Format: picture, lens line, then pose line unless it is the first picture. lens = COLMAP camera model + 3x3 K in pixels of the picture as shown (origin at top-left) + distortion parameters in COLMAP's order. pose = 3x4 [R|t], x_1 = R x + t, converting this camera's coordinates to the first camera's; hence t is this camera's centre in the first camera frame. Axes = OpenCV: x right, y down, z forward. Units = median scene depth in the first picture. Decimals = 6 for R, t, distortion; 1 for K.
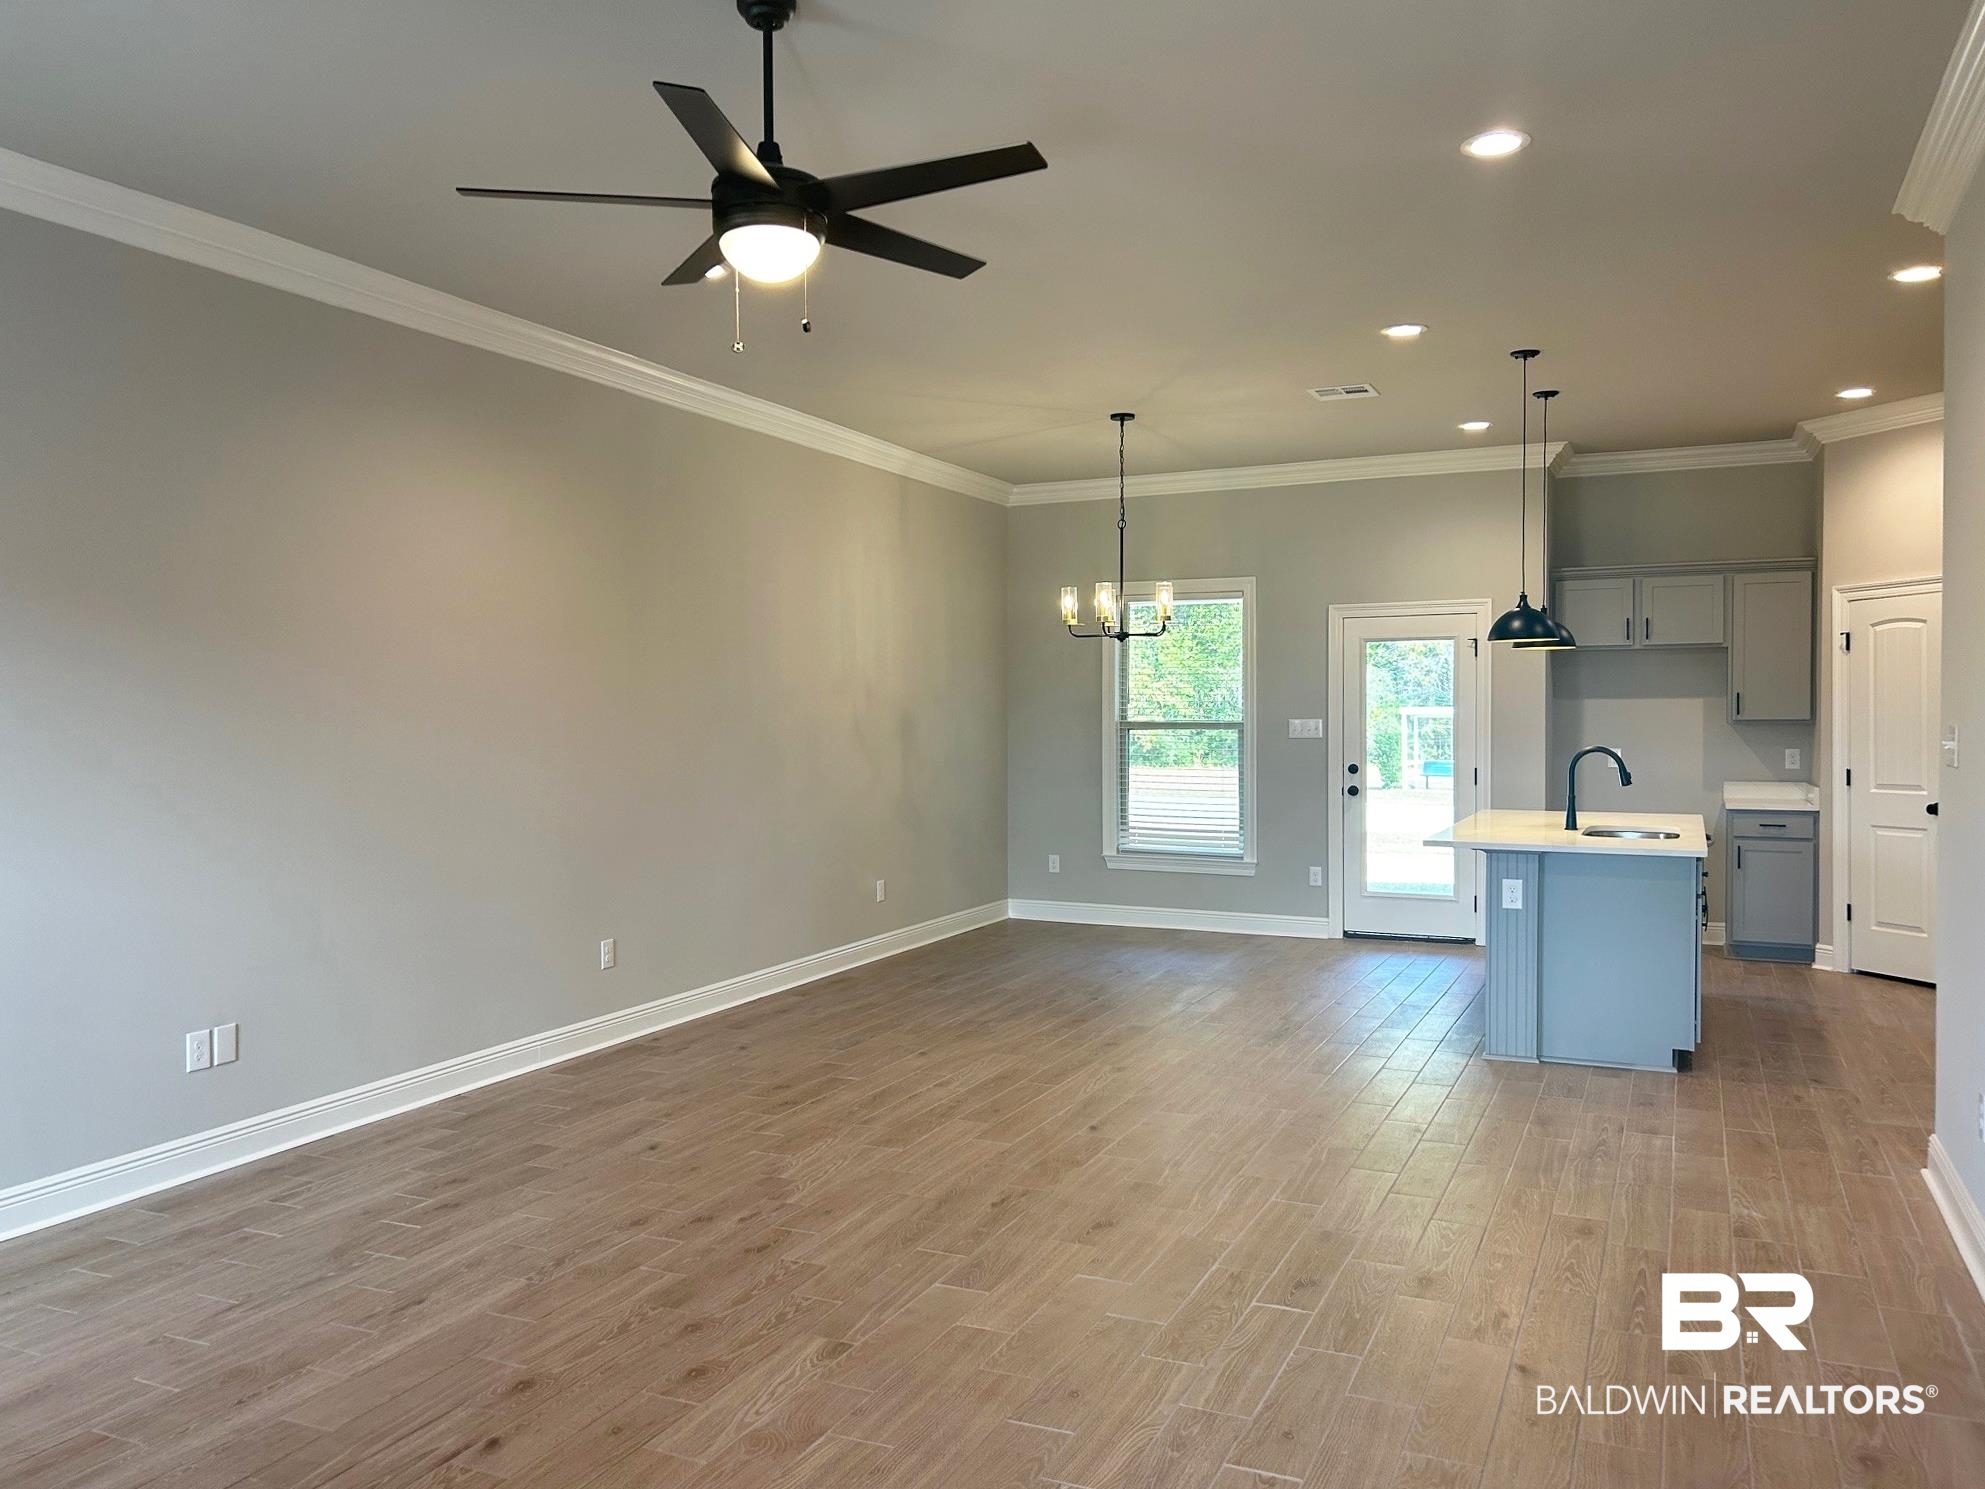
lens RADIAL K [[1504.7, 0, 992.5], [0, 1504.7, 744.5], [0, 0, 1]] dist [0.010684, 0.002357]
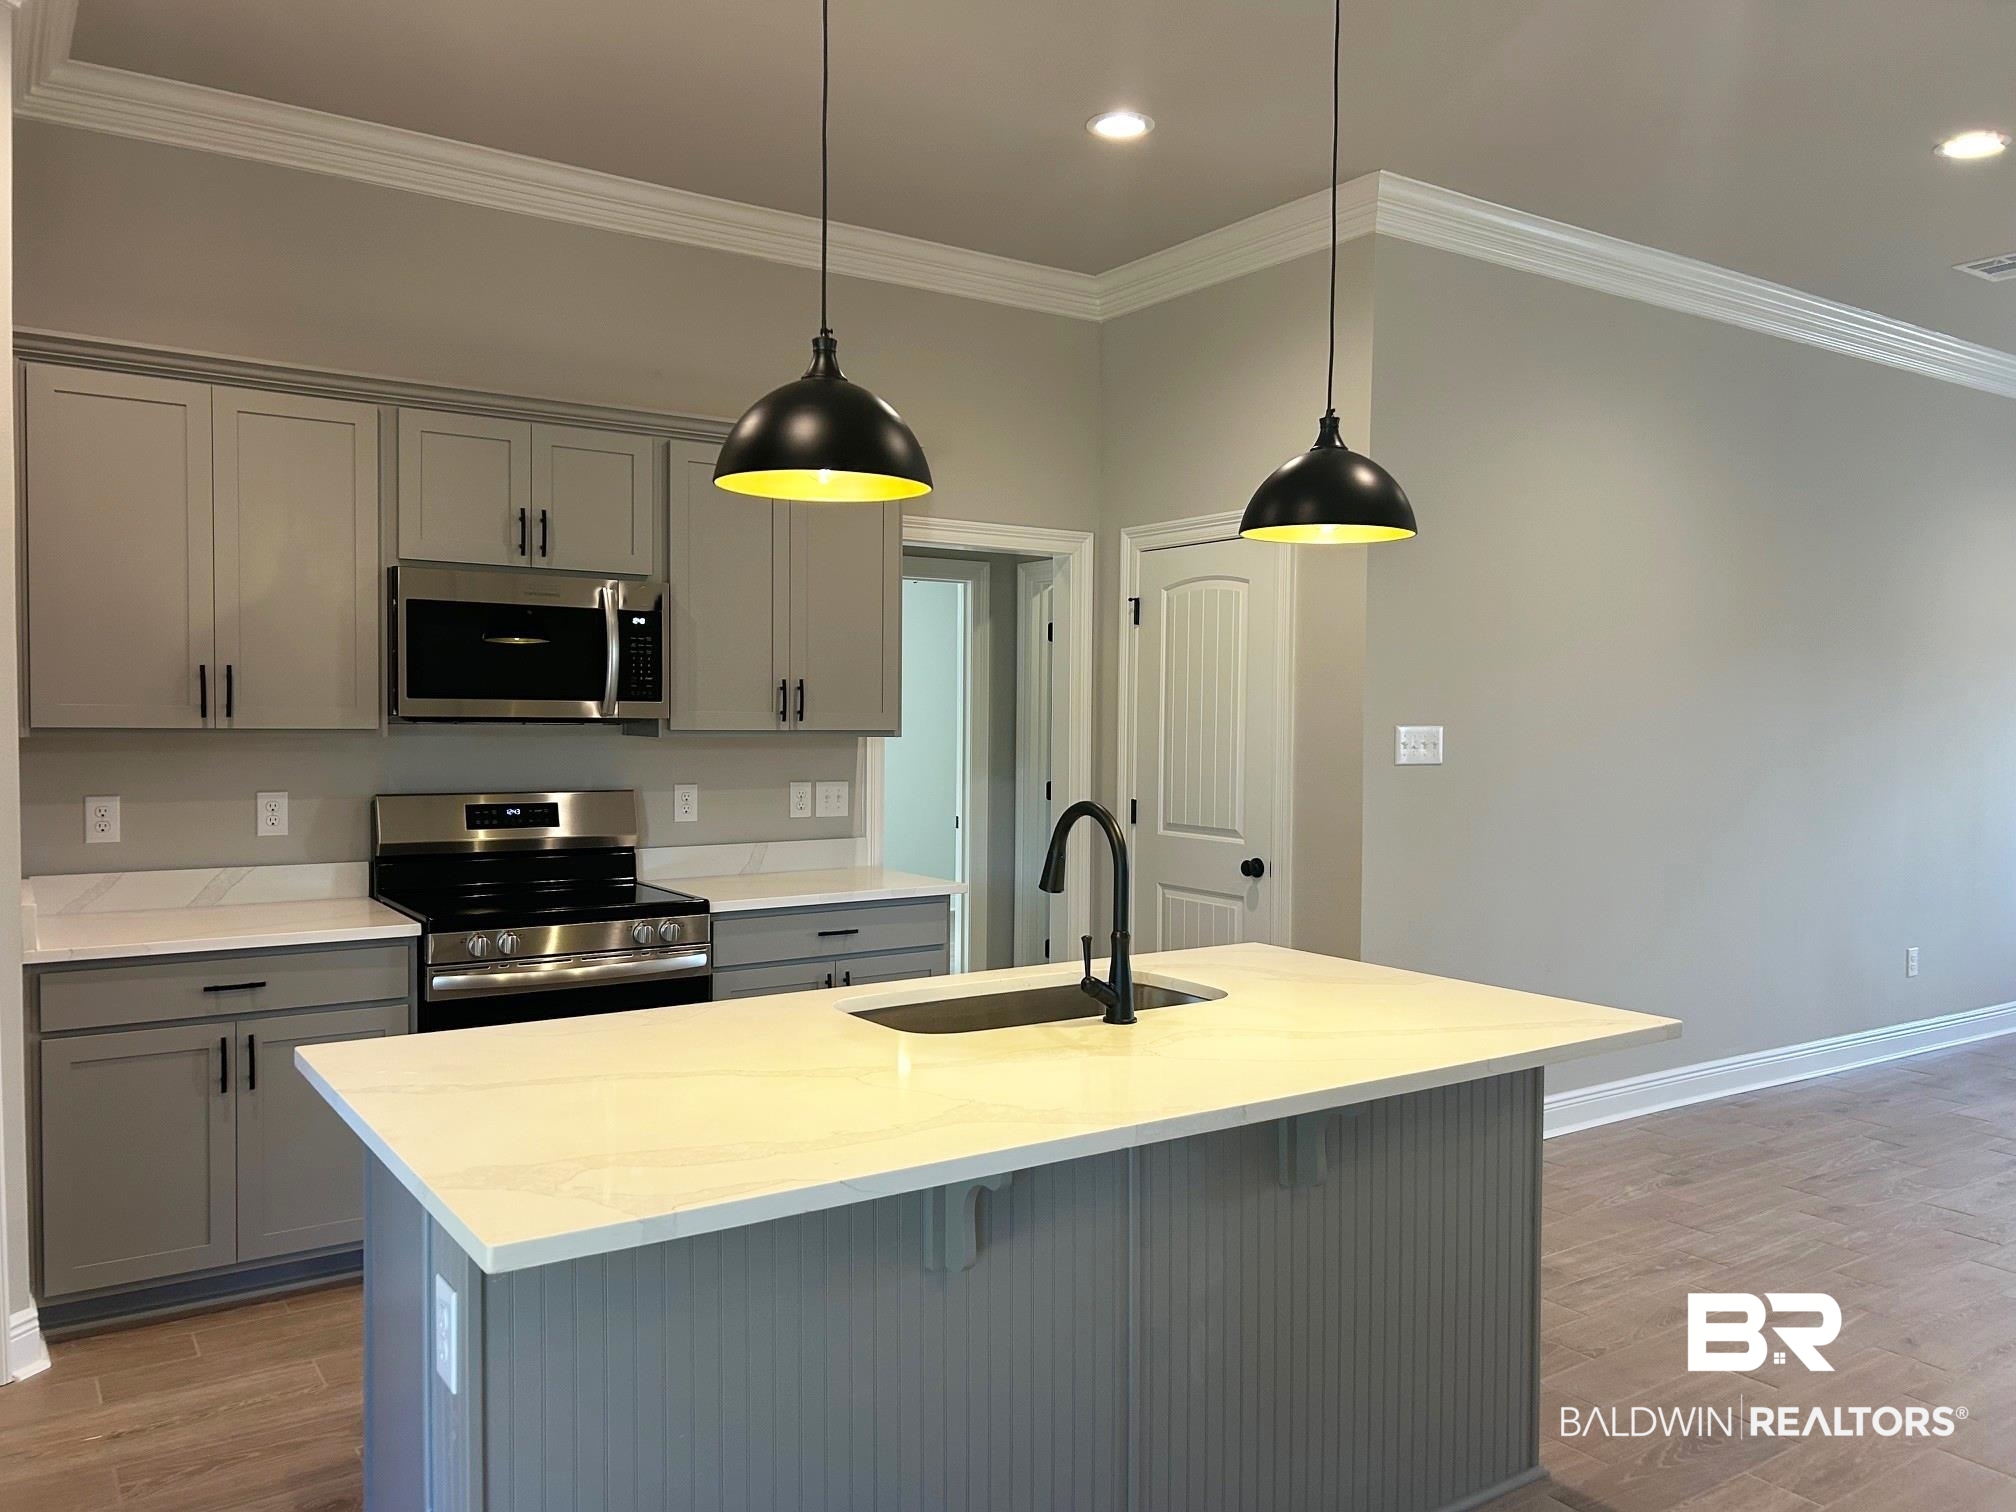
lens RADIAL K [[1528.2, 0, 1008.0], [0, 1528.2, 756.0], [0, 0, 1]] dist [0.010684, 0.002357]
pose [[-0.857502, -0.020082, 0.514088, 0.217315], [0.005657, 0.998809, 0.048453, -0.030456], [-0.514449, 0.044457, -0.856368, 1.389368]]
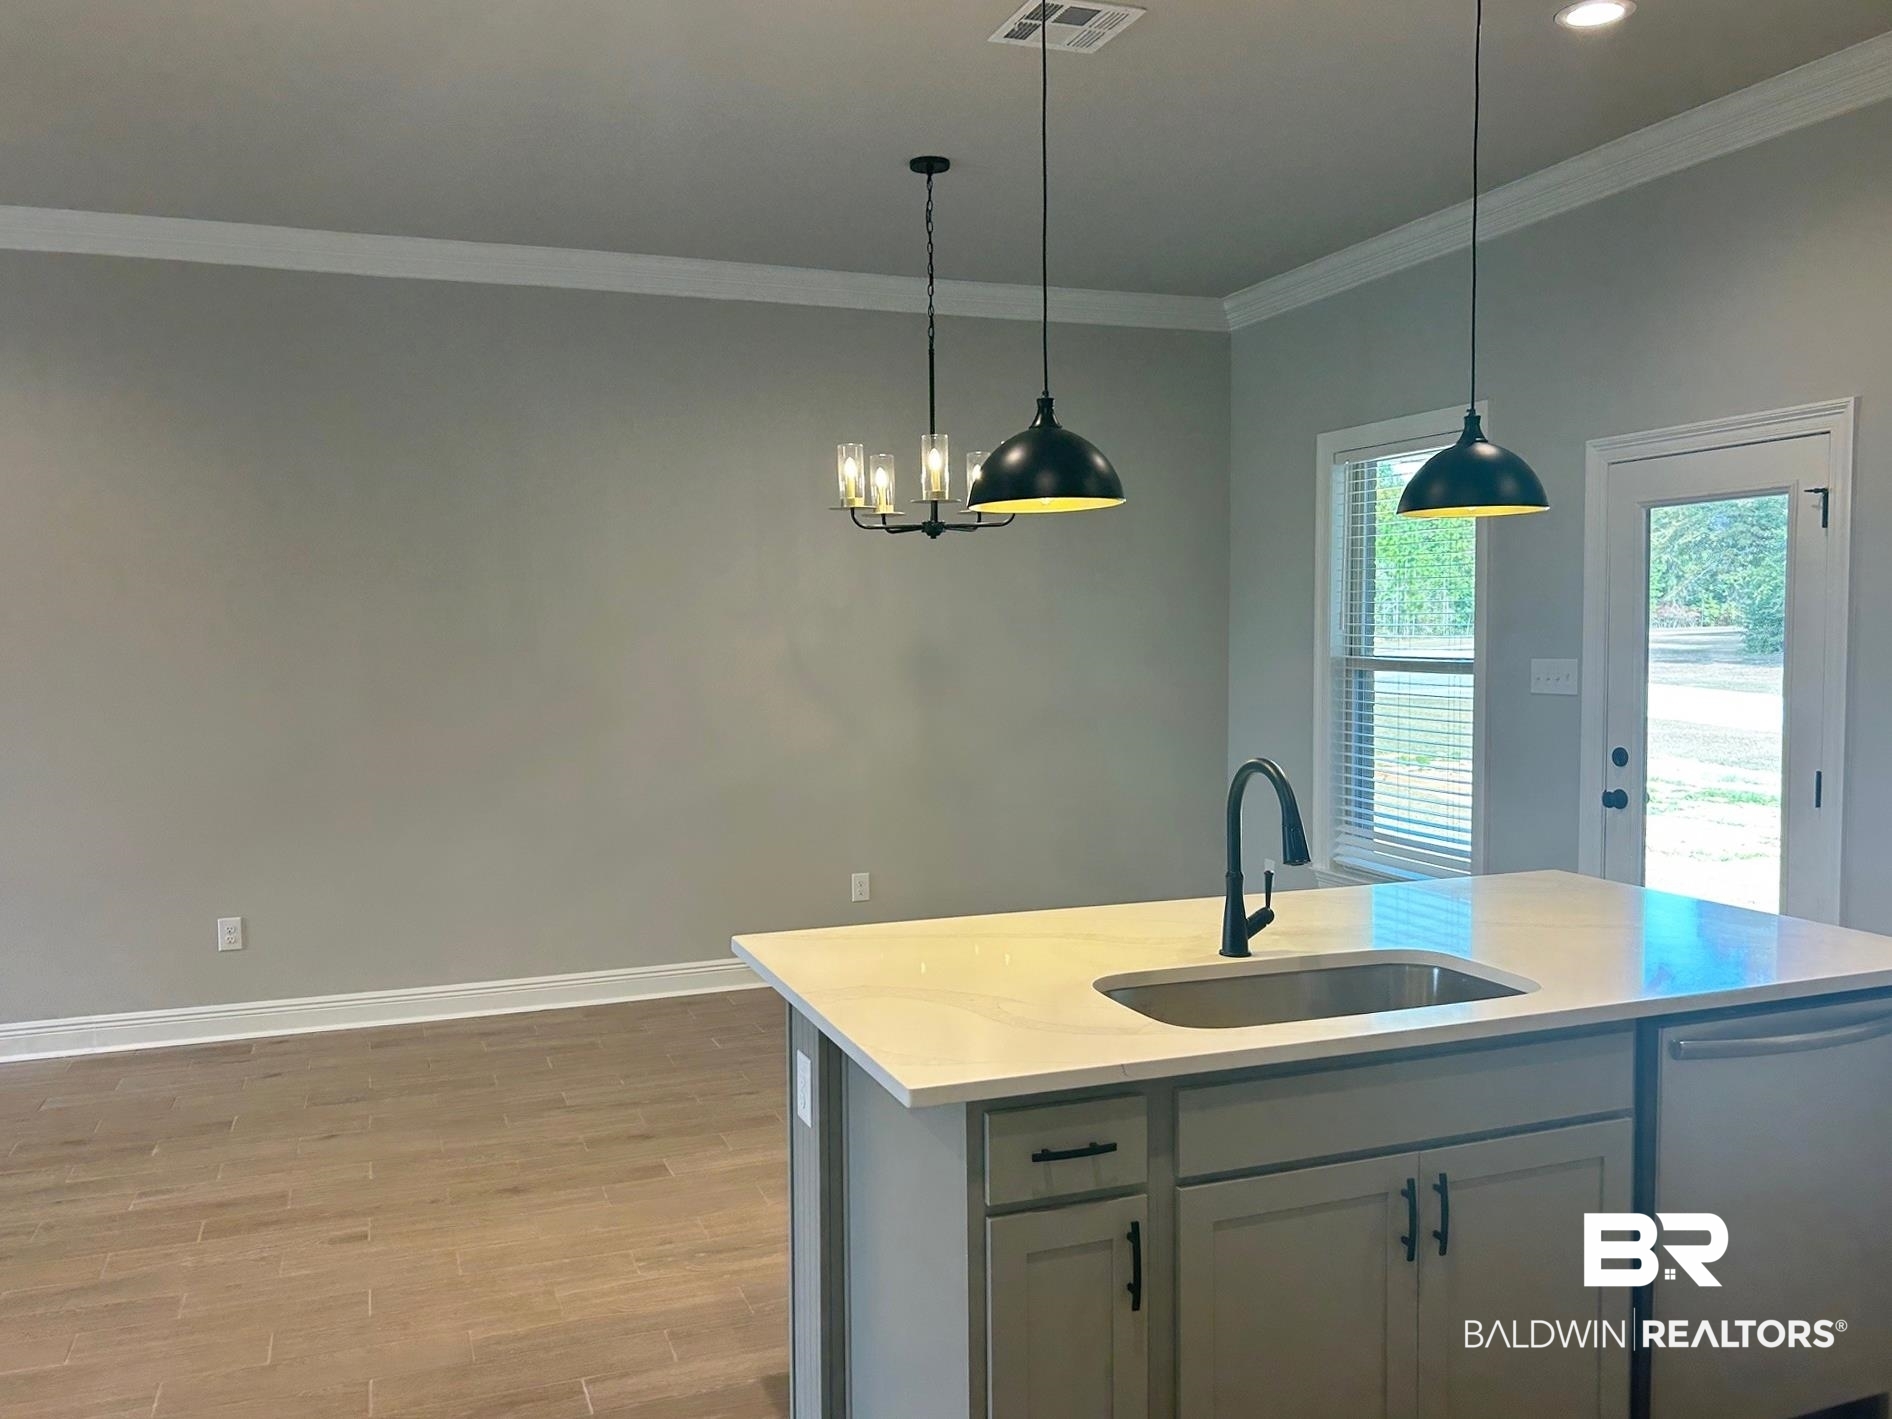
lens RADIAL K [[1539.8, 0, 946.0], [0, 1539.8, 709.5], [0, 0, 1]] dist [0.030641, 0.000275]
pose [[0.710853, 0.036000, -0.702419, 0.645701], [-0.009848, 0.999101, 0.041240, -0.028352], [0.703272, -0.022398, 0.710568, 0.663937]]
